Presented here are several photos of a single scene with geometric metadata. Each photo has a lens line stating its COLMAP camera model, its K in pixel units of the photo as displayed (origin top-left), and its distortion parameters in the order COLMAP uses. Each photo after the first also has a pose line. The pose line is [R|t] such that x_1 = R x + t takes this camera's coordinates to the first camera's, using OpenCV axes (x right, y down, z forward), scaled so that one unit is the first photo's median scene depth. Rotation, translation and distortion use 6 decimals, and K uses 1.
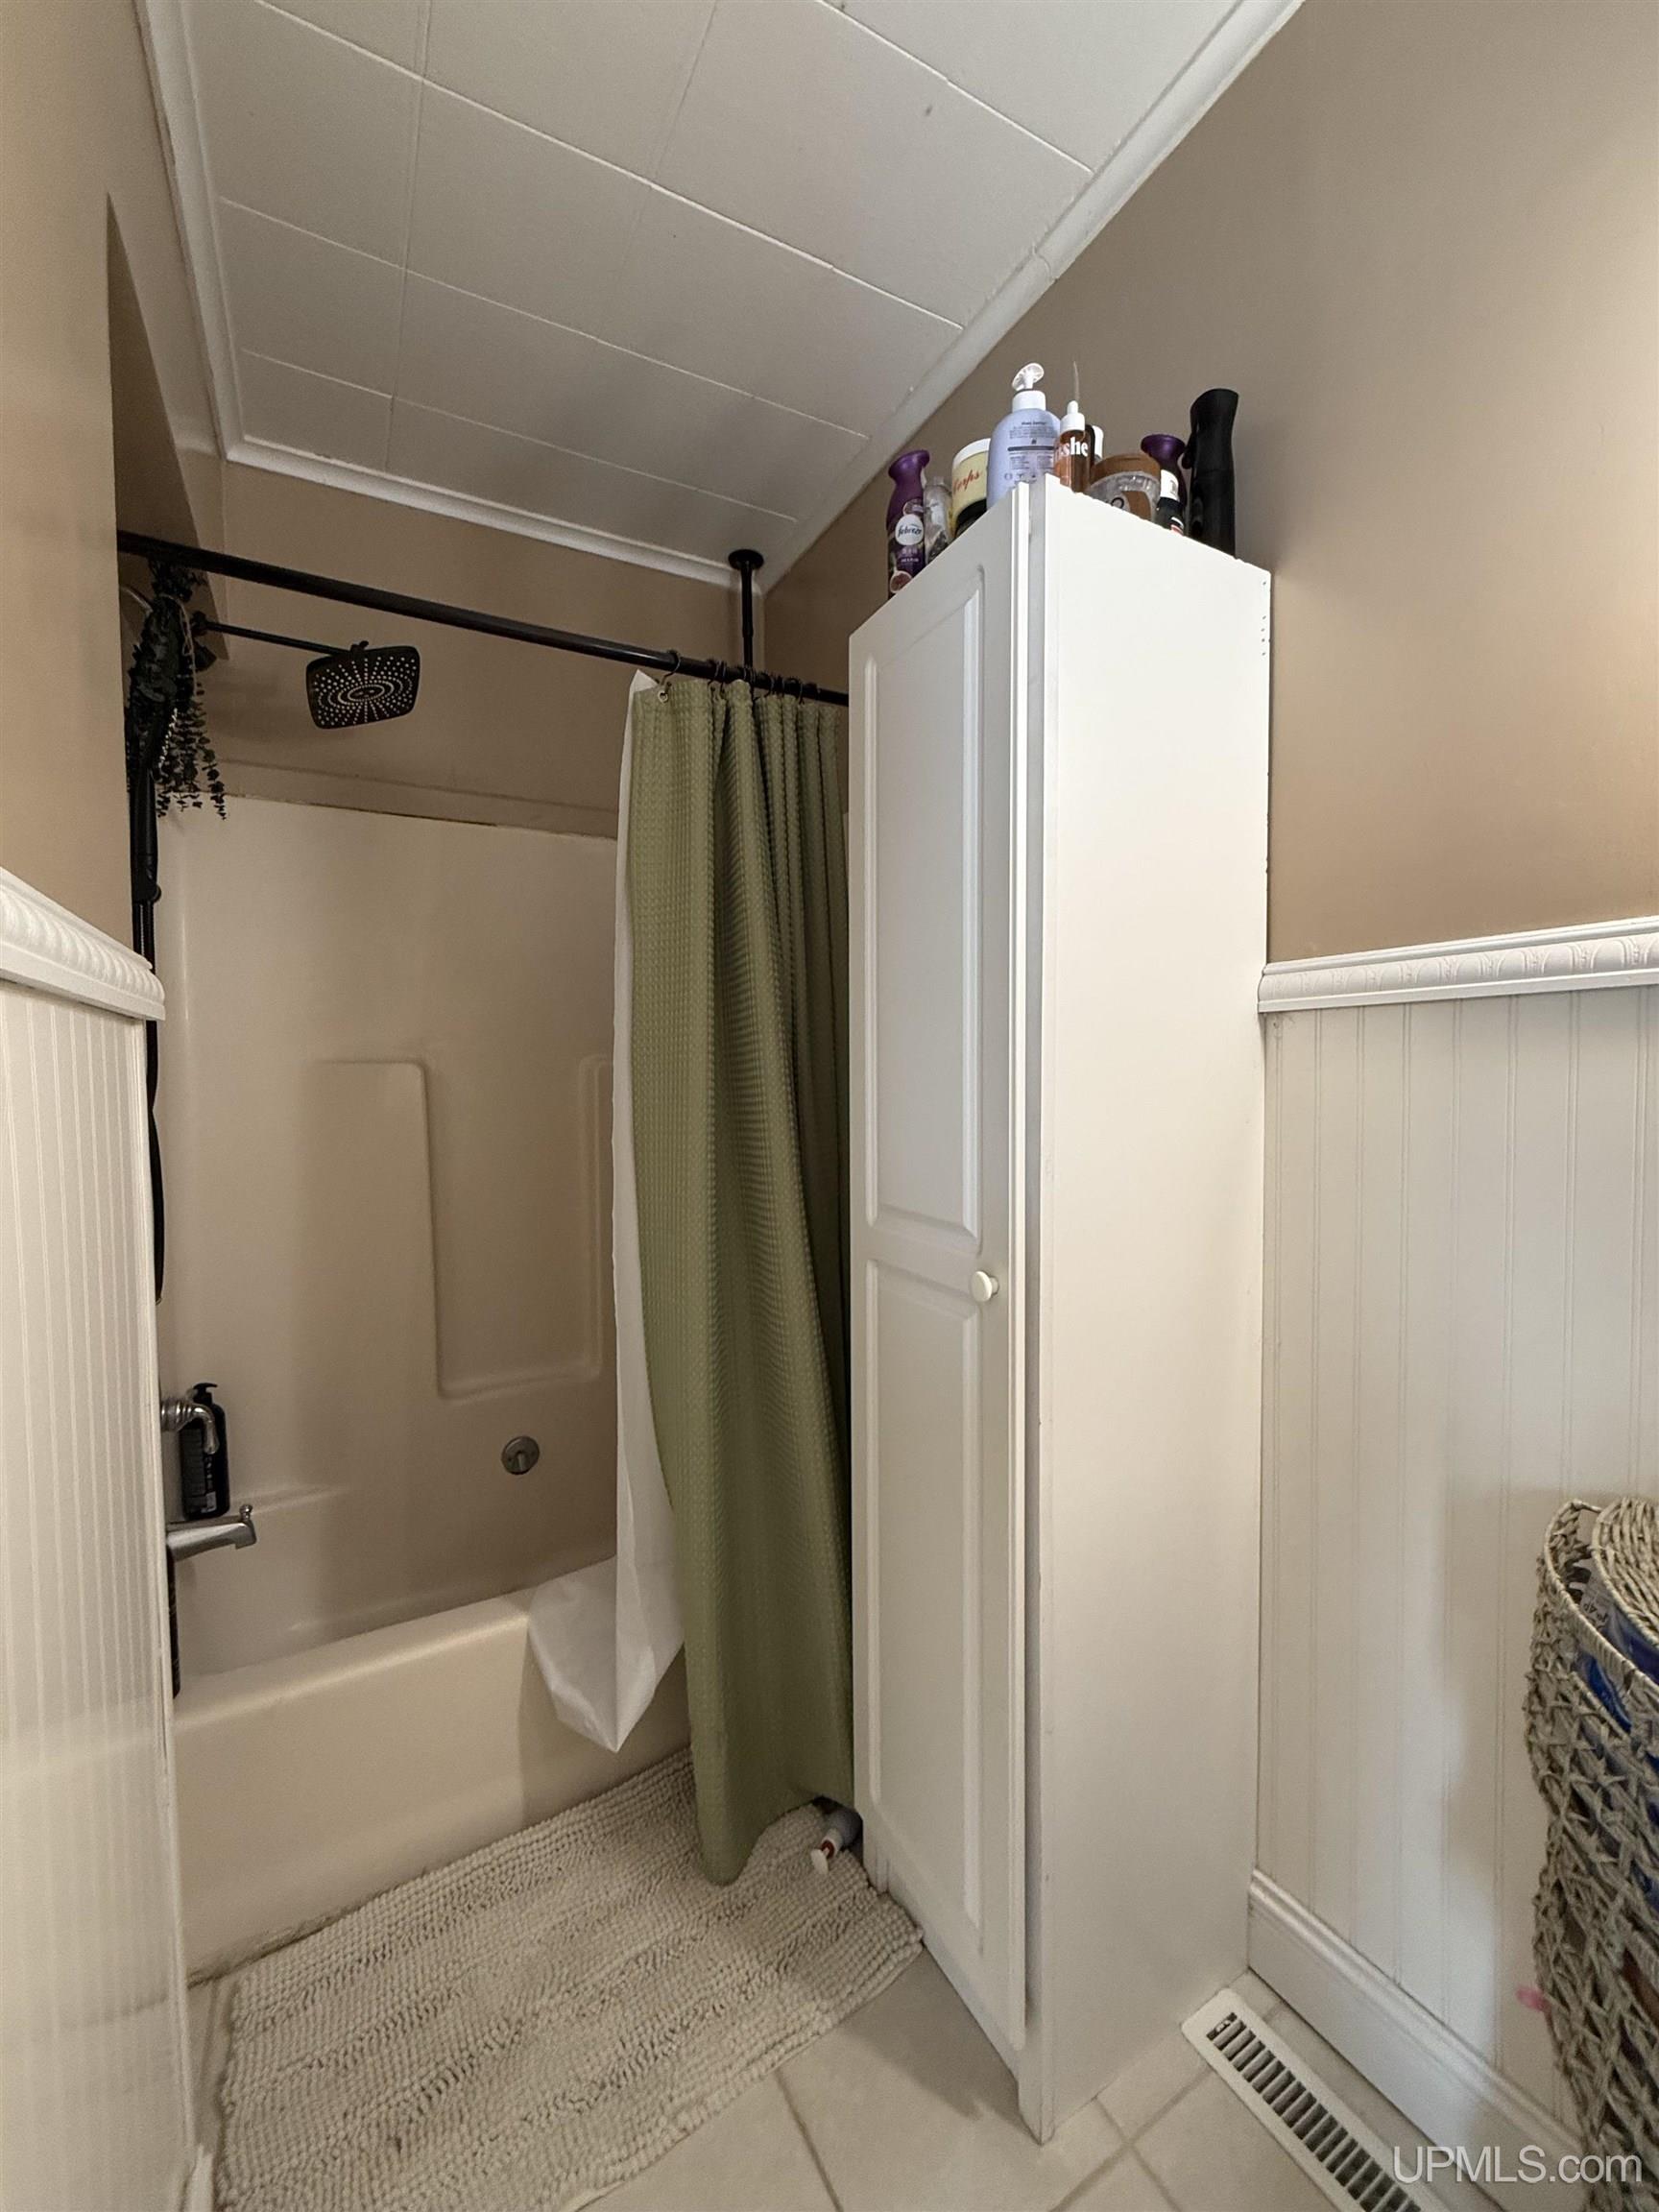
lens RADIAL K [[884.2, 0, 829.5], [0, 884.2, 1106.0], [0, 0, 1]] dist [-0.000341, 0.000048]
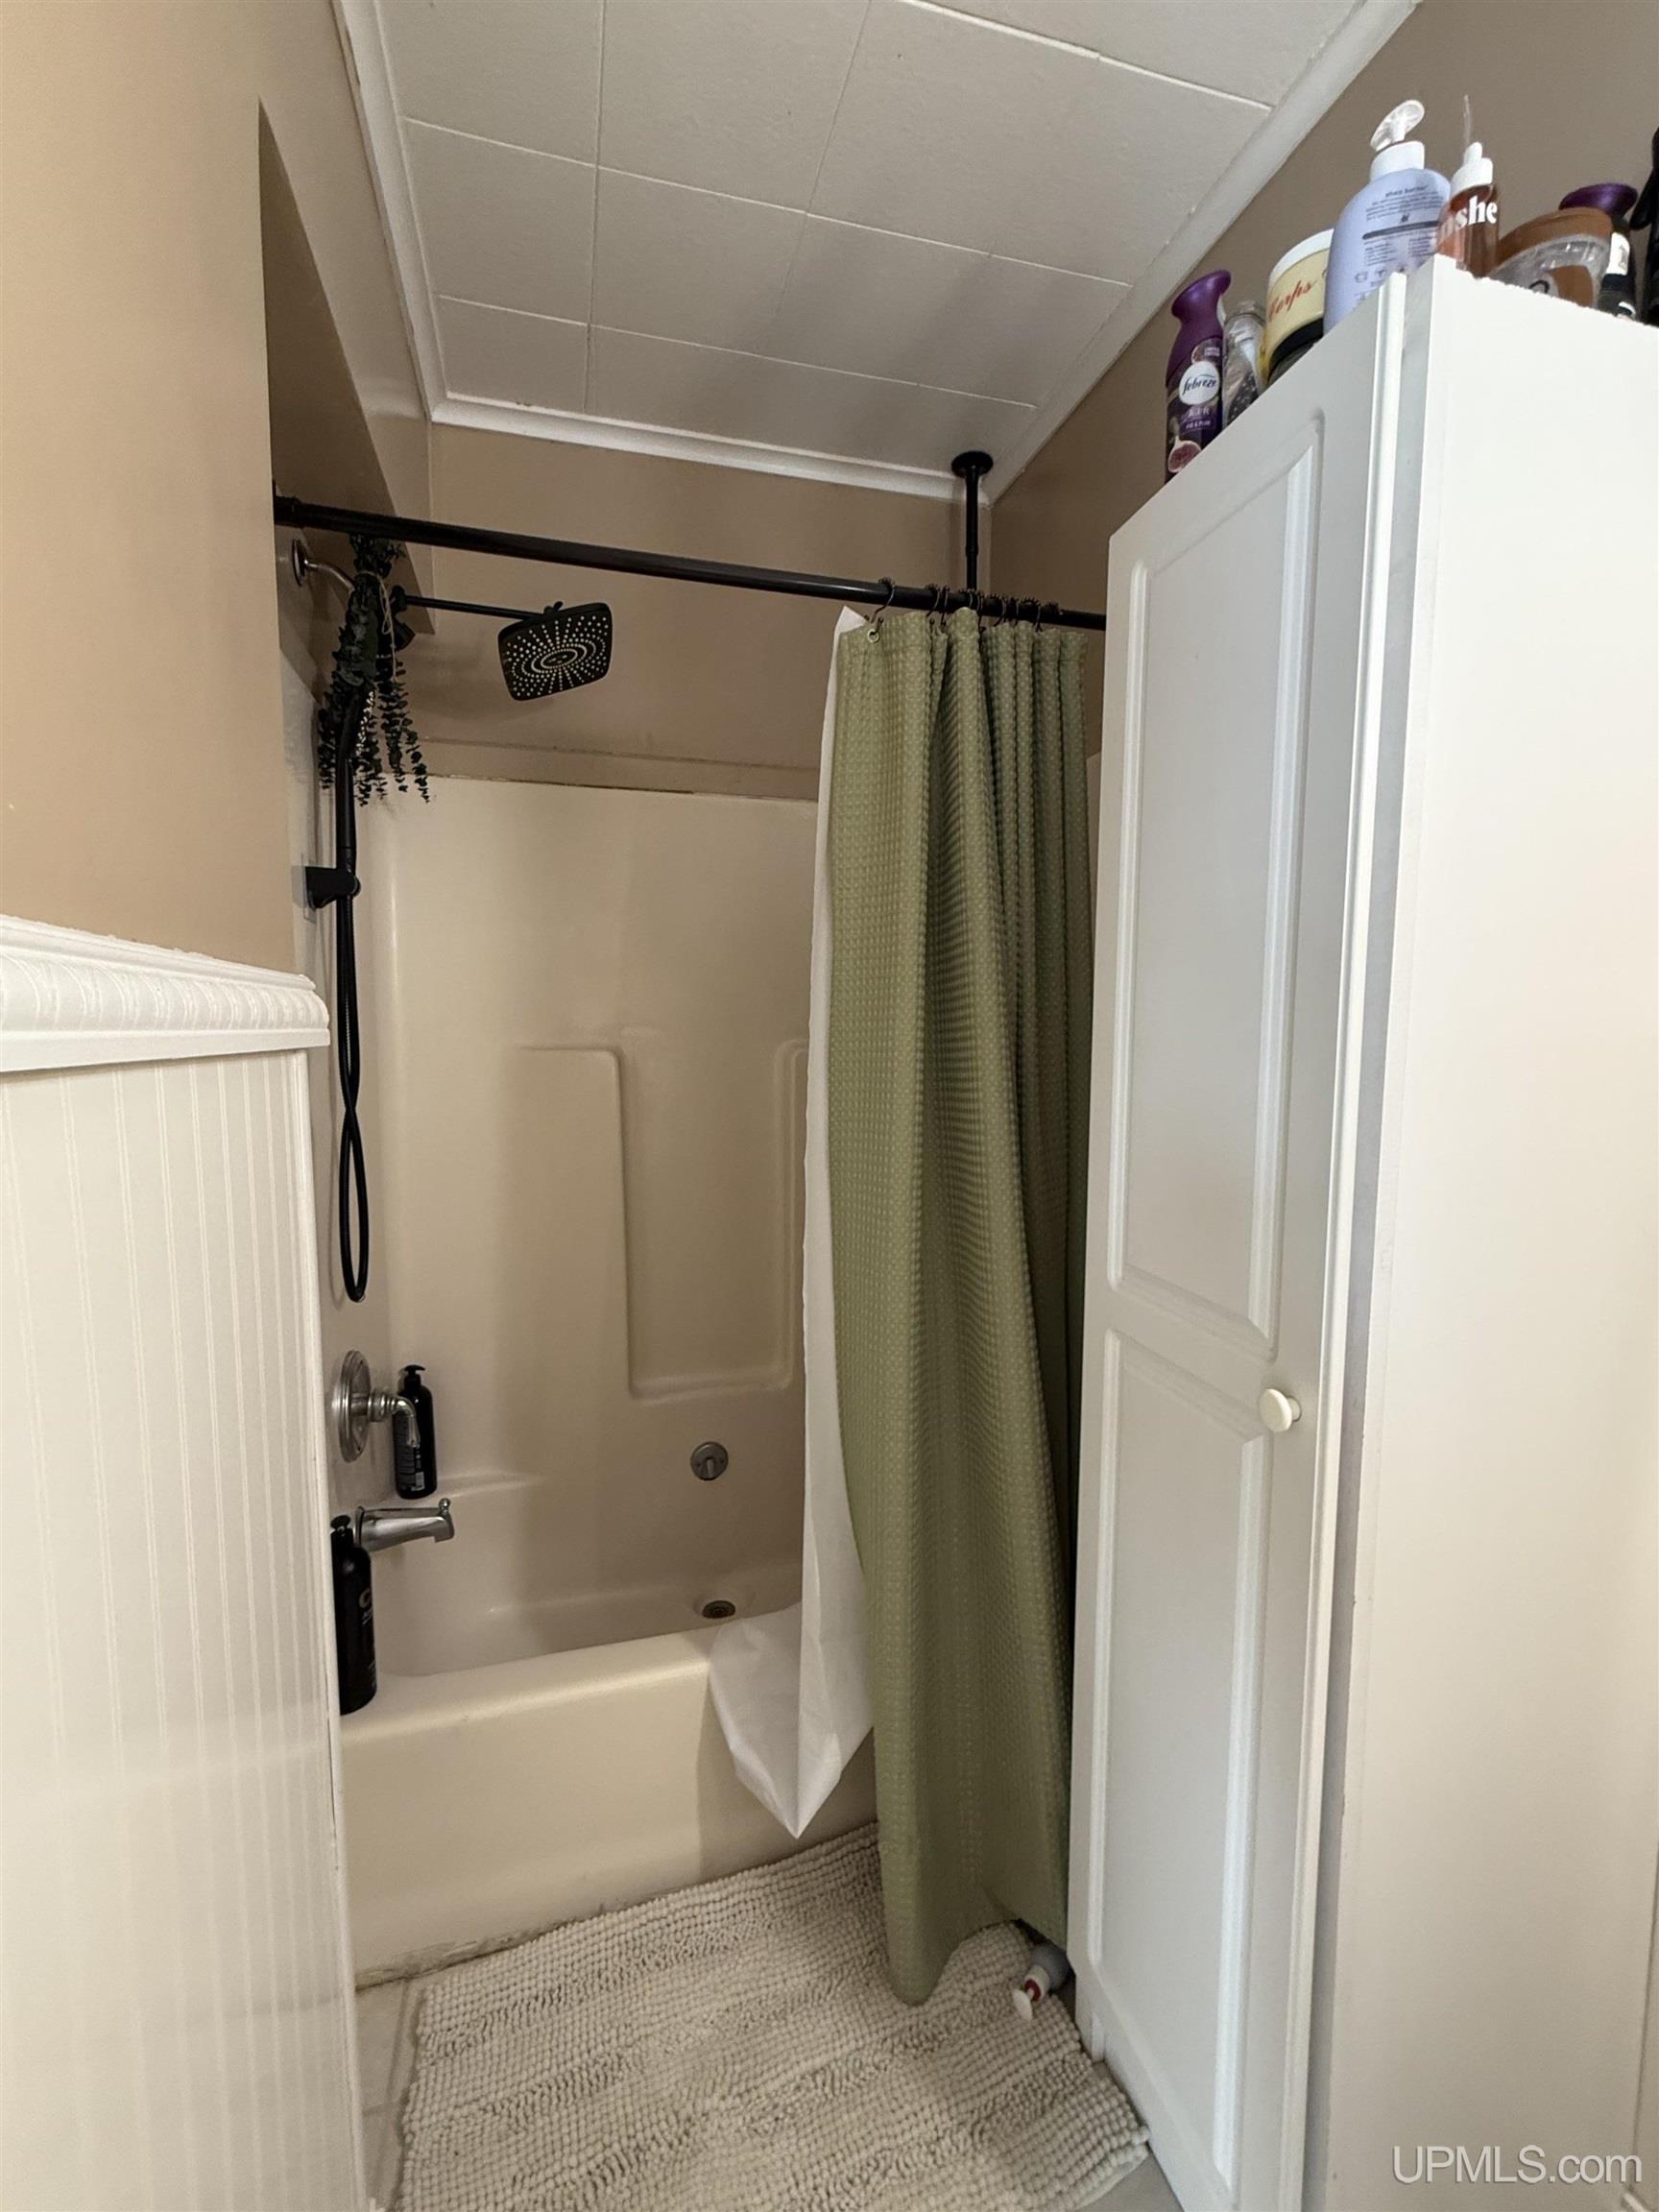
lens RADIAL K [[916.4, 0, 829.5], [0, 916.4, 1106.0], [0, 0, 1]] dist [0.000253, -0.000472]
pose [[0.974673, 0.029528, -0.221677, -0.022316], [-0.019218, 0.998637, 0.048522, -0.058623], [0.222807, -0.043033, 0.973912, 0.123059]]
